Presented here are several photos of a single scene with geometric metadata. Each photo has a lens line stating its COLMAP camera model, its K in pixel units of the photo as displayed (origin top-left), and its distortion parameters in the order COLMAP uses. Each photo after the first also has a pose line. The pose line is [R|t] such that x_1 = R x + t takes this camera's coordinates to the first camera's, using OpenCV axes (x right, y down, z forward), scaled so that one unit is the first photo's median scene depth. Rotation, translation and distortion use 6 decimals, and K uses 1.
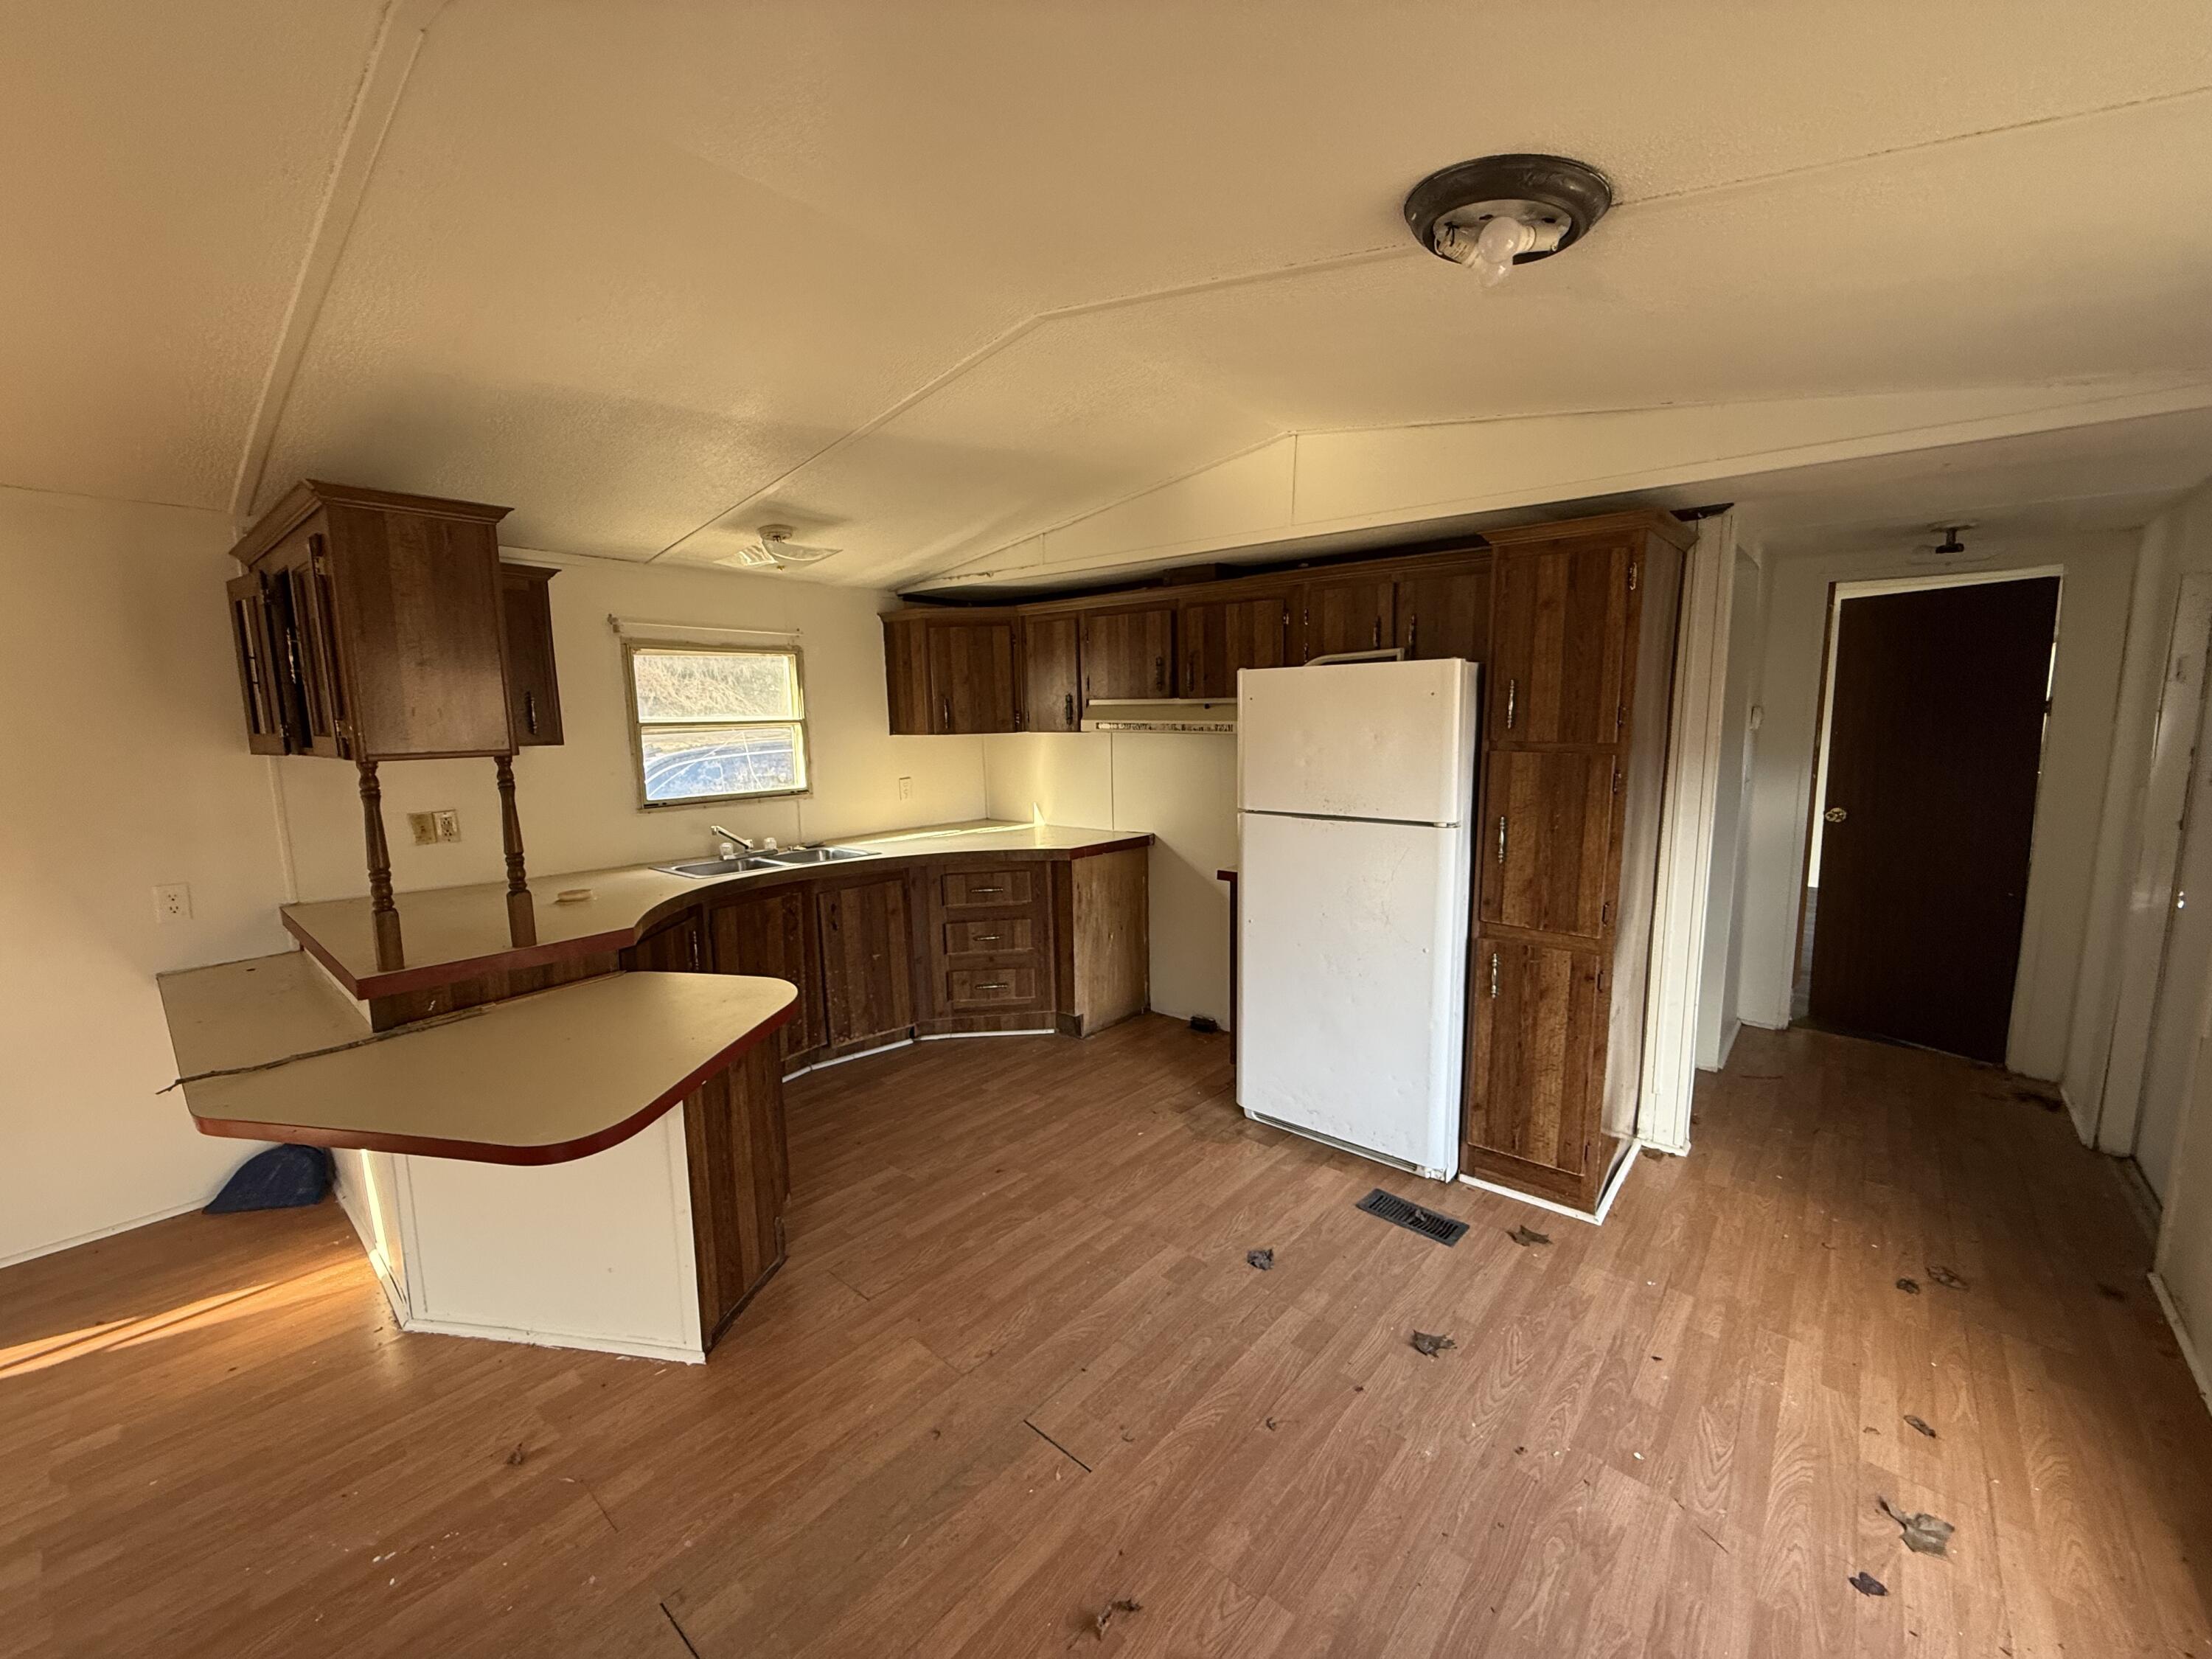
lens RADIAL K [[860.6, 0, 1106.0], [0, 860.6, 829.5], [0, 0, 1]] dist [0.001412, 0.000211]
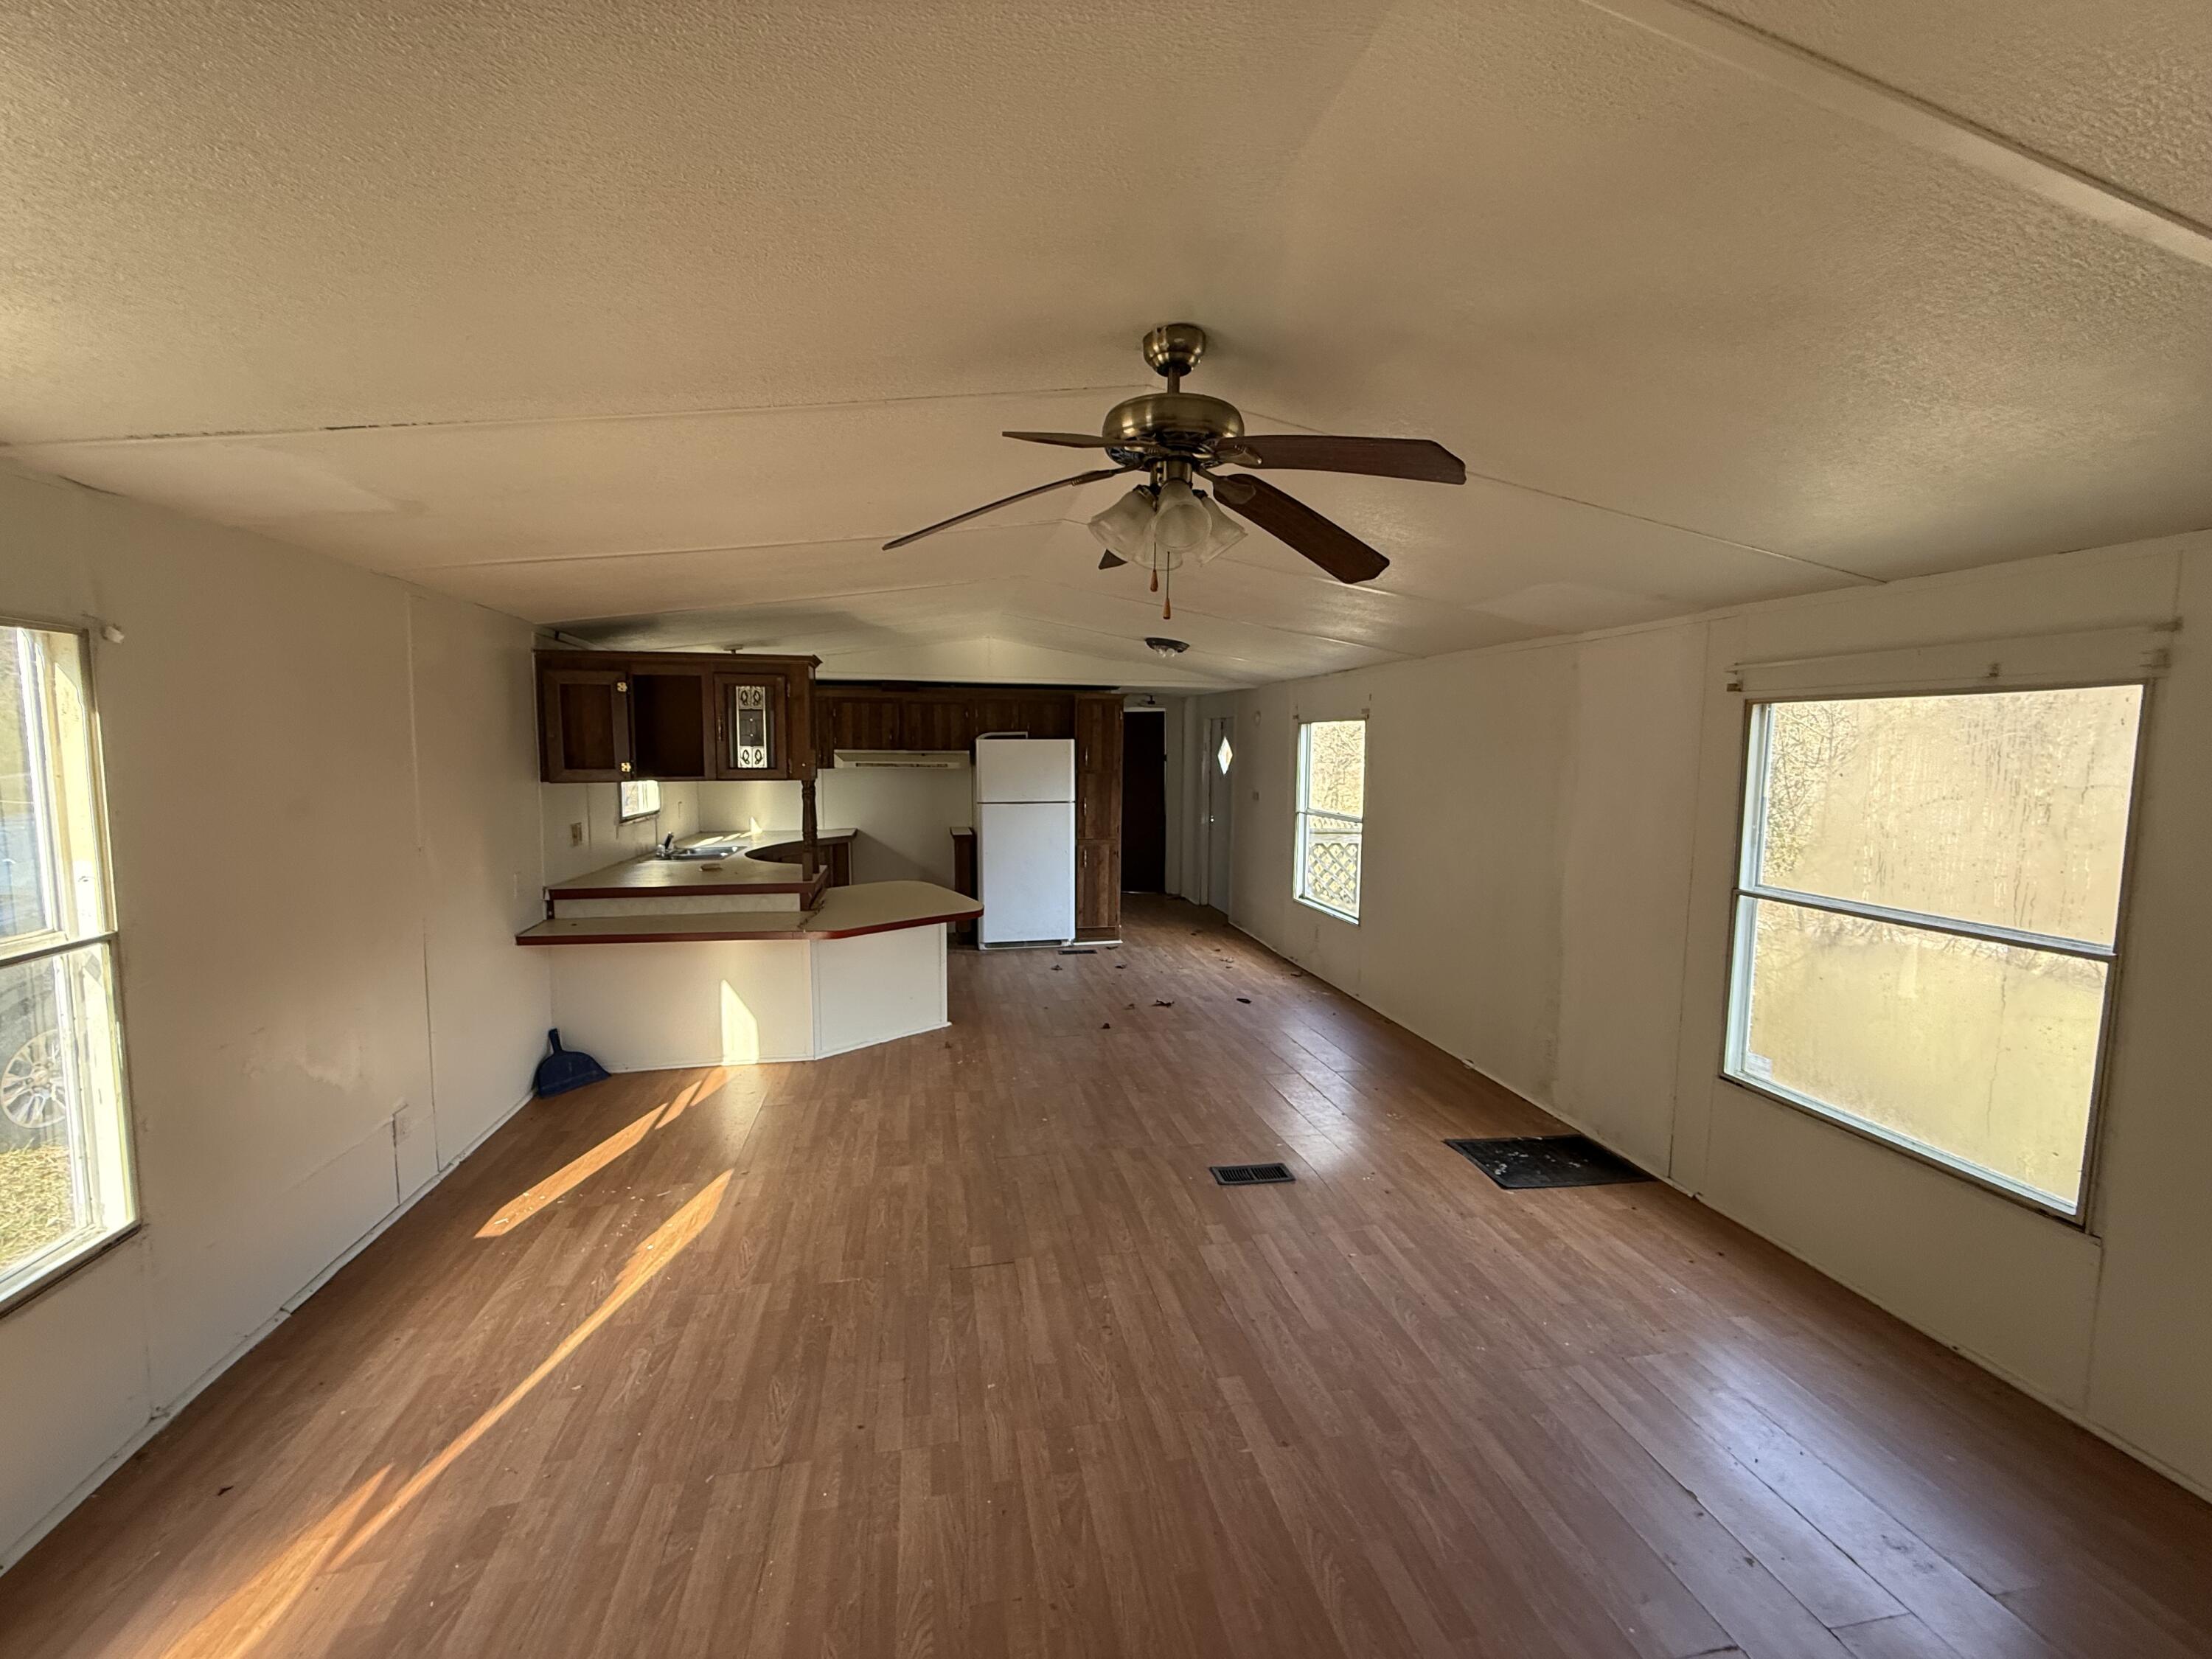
lens RADIAL K [[860.6, 0, 1106.0], [0, 860.6, 829.5], [0, 0, 1]] dist [0.001412, 0.000211]
pose [[0.602633, -0.058864, 0.795845, -1.615776], [0.096946, 0.995290, 0.000206, 0.087312], [-0.792108, 0.077029, 0.605501, -0.657545]]
